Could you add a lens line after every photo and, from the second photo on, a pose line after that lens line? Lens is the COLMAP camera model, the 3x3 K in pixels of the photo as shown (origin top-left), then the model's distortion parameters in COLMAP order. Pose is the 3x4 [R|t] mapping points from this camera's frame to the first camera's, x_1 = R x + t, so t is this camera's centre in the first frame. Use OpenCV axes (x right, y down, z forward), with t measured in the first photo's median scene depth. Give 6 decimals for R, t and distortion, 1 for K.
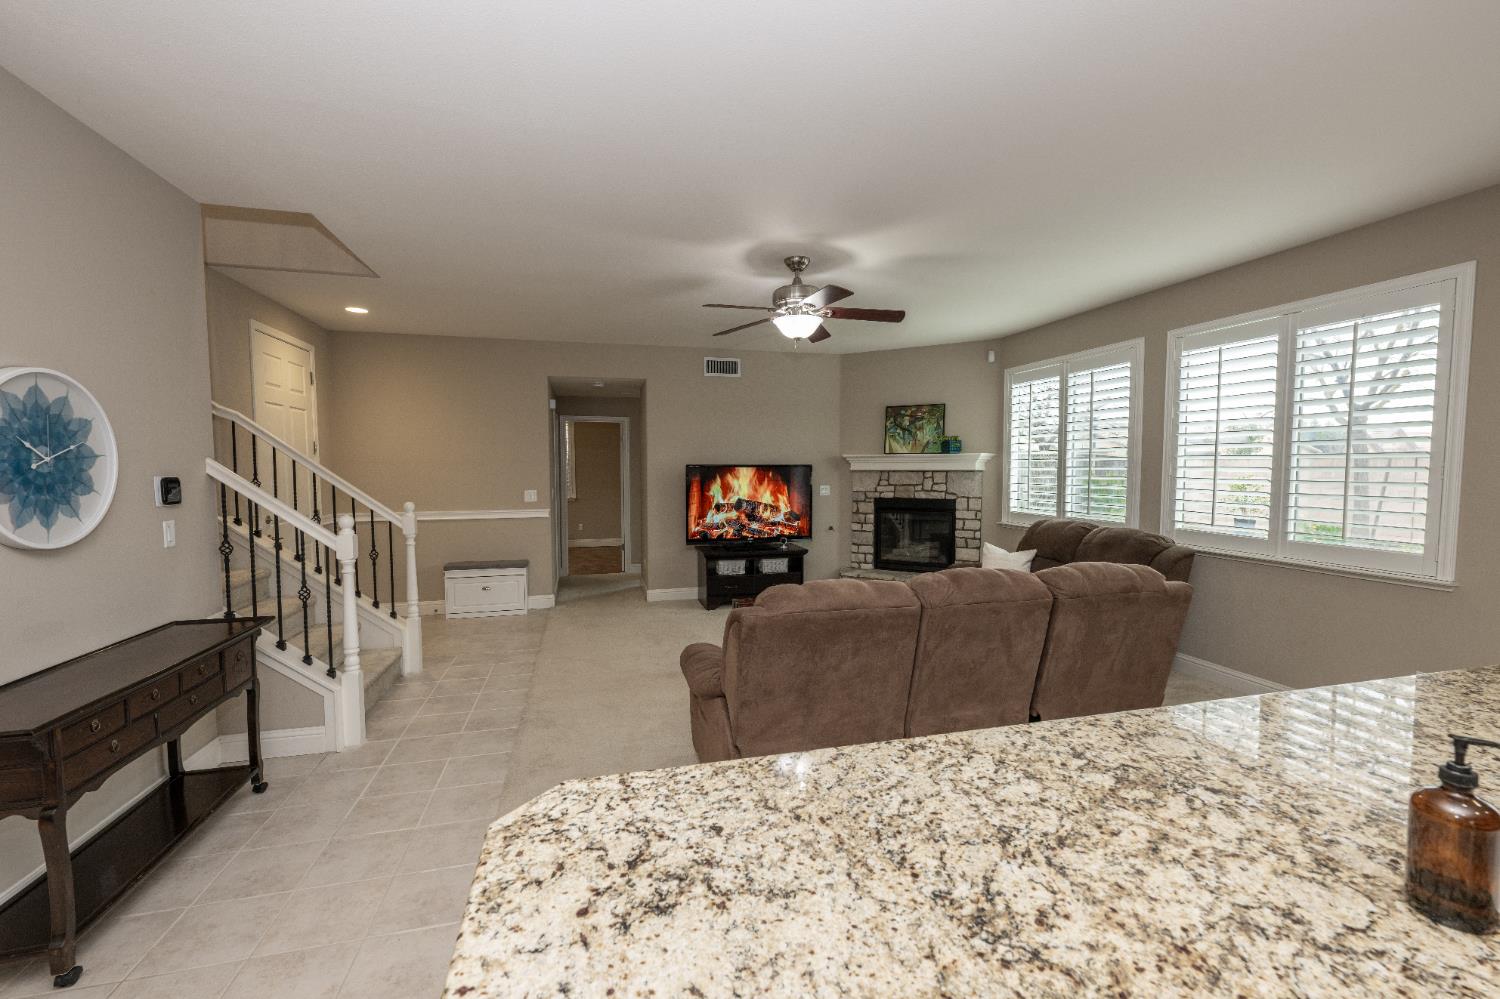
lens RADIAL K [[615.5, 0, 747.3], [0, 615.5, 501.1], [0, 0, 1]] dist [-0.002103, -0.000075]
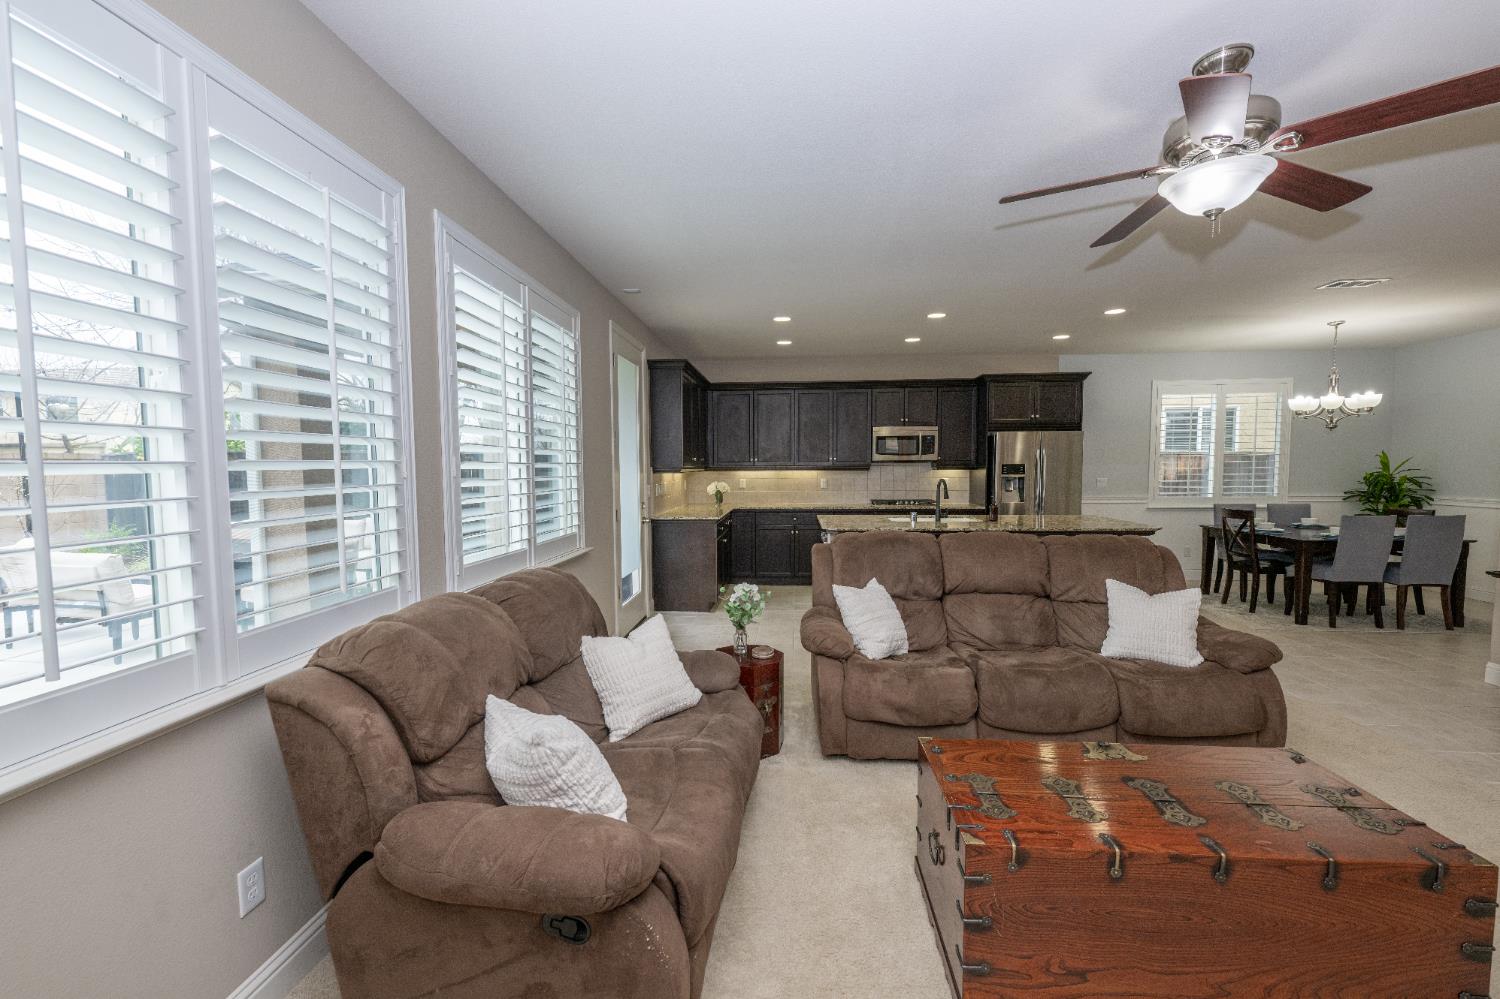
lens RADIAL K [[613.0, 0, 746.9], [0, 613.0, 502.5], [0, 0, 1]] dist [0.000581, 0.000163]
pose [[-0.944648, -0.012336, 0.327855, 0.254860], [0.026457, 0.993174, 0.113601, -0.077657], [-0.327018, 0.115987, -0.937873, 1.477074]]
